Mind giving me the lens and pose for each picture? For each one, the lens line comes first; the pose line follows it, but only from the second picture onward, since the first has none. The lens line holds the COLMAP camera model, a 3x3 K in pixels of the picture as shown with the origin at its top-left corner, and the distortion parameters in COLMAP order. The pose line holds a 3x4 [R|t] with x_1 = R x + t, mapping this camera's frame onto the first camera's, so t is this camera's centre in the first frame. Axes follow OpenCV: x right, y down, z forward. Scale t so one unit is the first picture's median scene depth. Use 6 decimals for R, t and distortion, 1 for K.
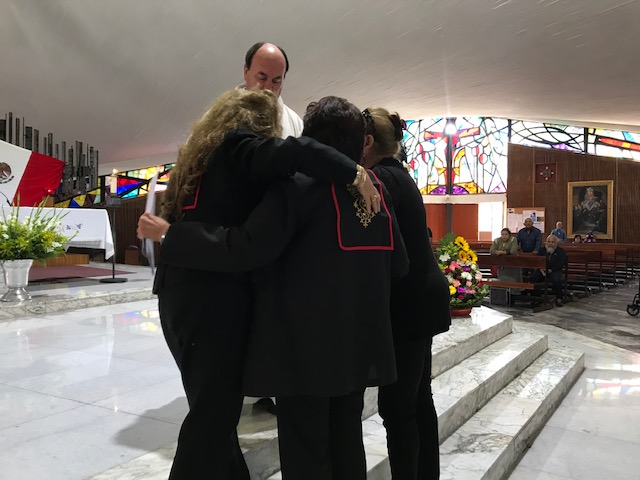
lens RADIAL K [[524.0, 0, 319.2], [0, 524.0, 239.5], [0, 0, 1]] dist [0.015376, -0.007147]
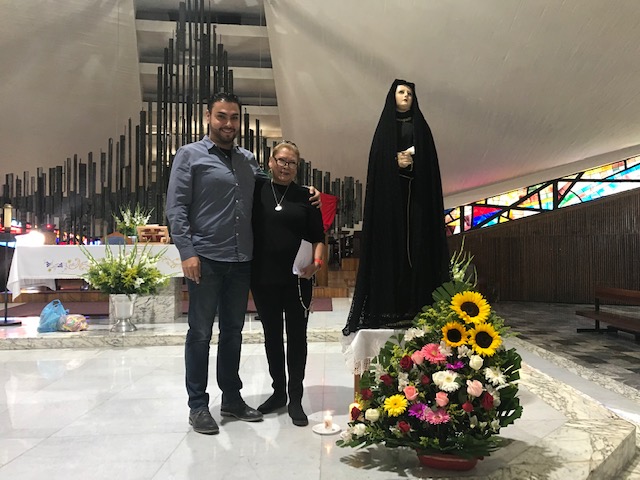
lens RADIAL K [[524.0, 0, 318.6], [0, 524.0, 241.2], [0, 0, 1]] dist [0.015376, -0.007147]
pose [[0.648527, -0.028142, -0.760672, 0.435104], [-0.011735, 0.998828, -0.046958, -0.020282], [0.761102, 0.039380, 0.647436, 0.493226]]
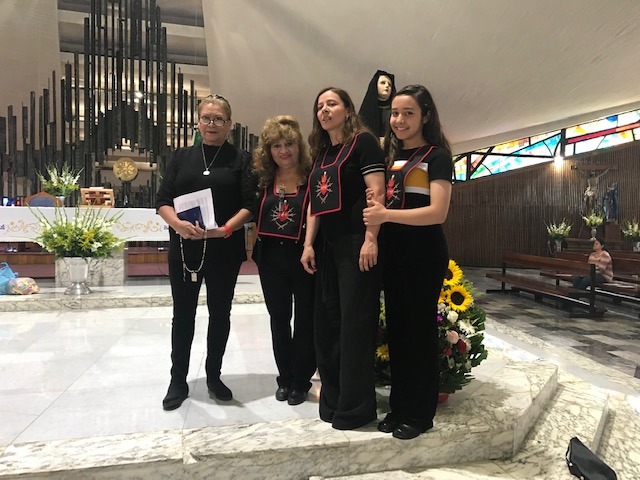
lens RADIAL K [[524.0, 0, 318.3], [0, 524.0, 241.1], [0, 0, 1]] dist [0.015376, -0.007147]
pose [[0.765134, 0.033649, -0.642992, 0.426172], [-0.026468, 0.999433, 0.020805, -0.025613], [0.643327, 0.001100, 0.765590, 0.399747]]
